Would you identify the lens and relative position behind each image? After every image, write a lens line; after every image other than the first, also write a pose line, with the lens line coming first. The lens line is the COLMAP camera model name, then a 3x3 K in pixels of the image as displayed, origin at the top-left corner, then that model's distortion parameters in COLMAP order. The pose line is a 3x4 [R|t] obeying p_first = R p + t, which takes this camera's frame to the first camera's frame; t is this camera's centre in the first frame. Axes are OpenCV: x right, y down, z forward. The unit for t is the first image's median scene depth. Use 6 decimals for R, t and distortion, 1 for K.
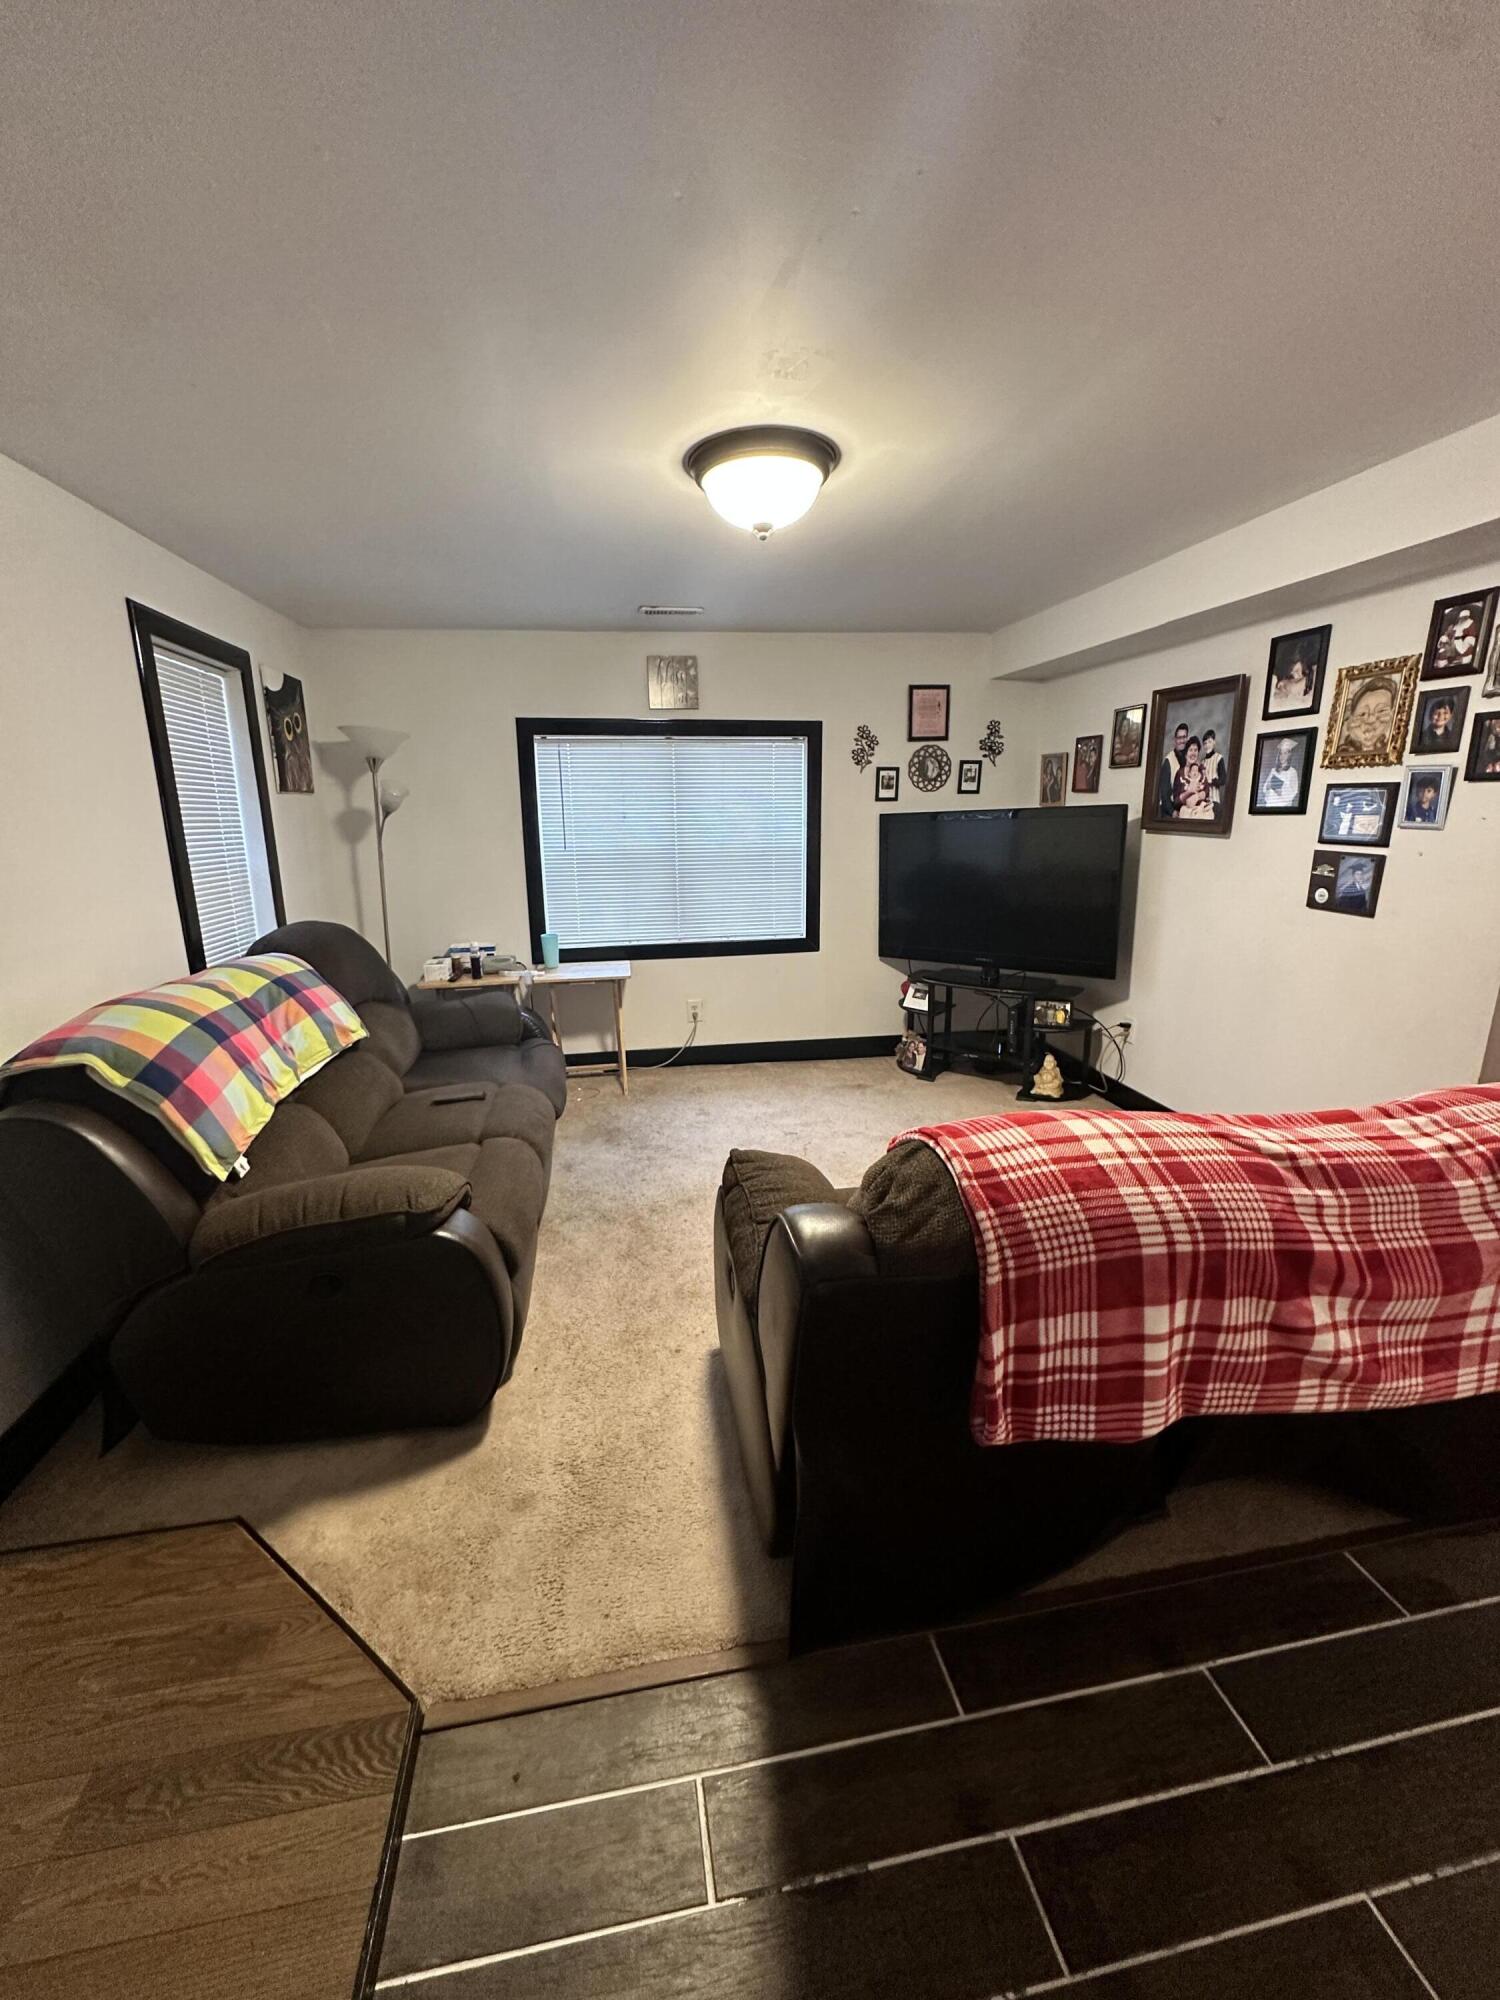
lens RADIAL K [[800.4, 0, 751.9], [0, 800.4, 995.6], [0, 0, 1]] dist [-0.002127, 0.000497]
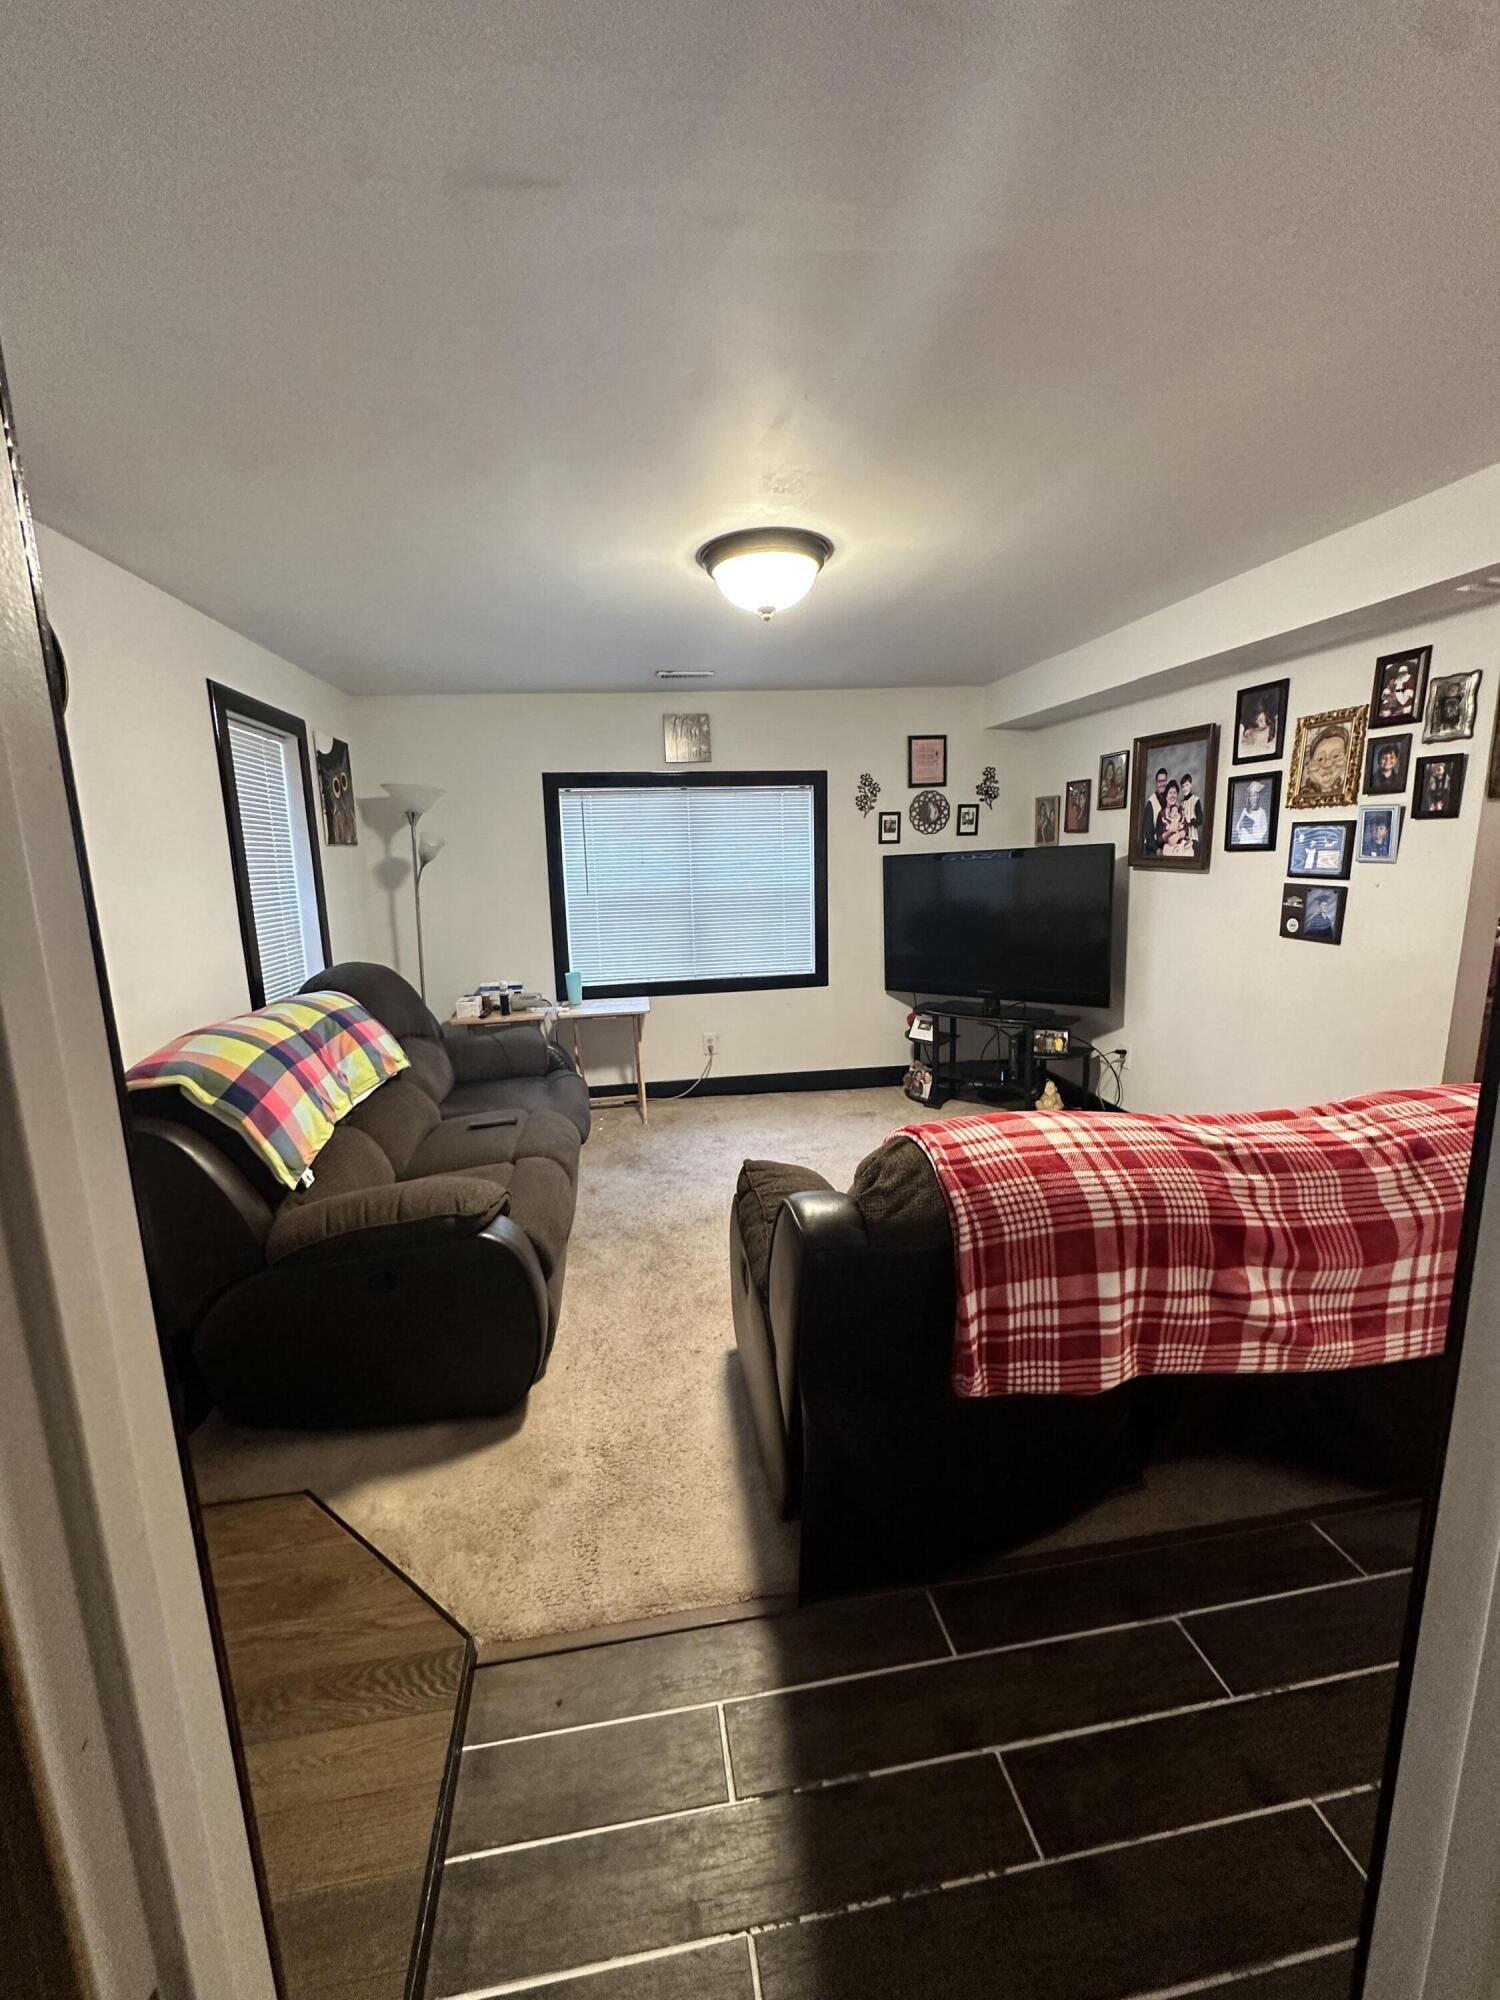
lens RADIAL K [[800.4, 0, 747.2], [0, 800.4, 999.2], [0, 0, 1]] dist [-0.002127, 0.000497]
pose [[0.999648, -0.011409, -0.023945, 0.007042], [0.010275, 0.998844, -0.046951, 0.023052], [0.024453, 0.046689, 0.998610, -0.117122]]
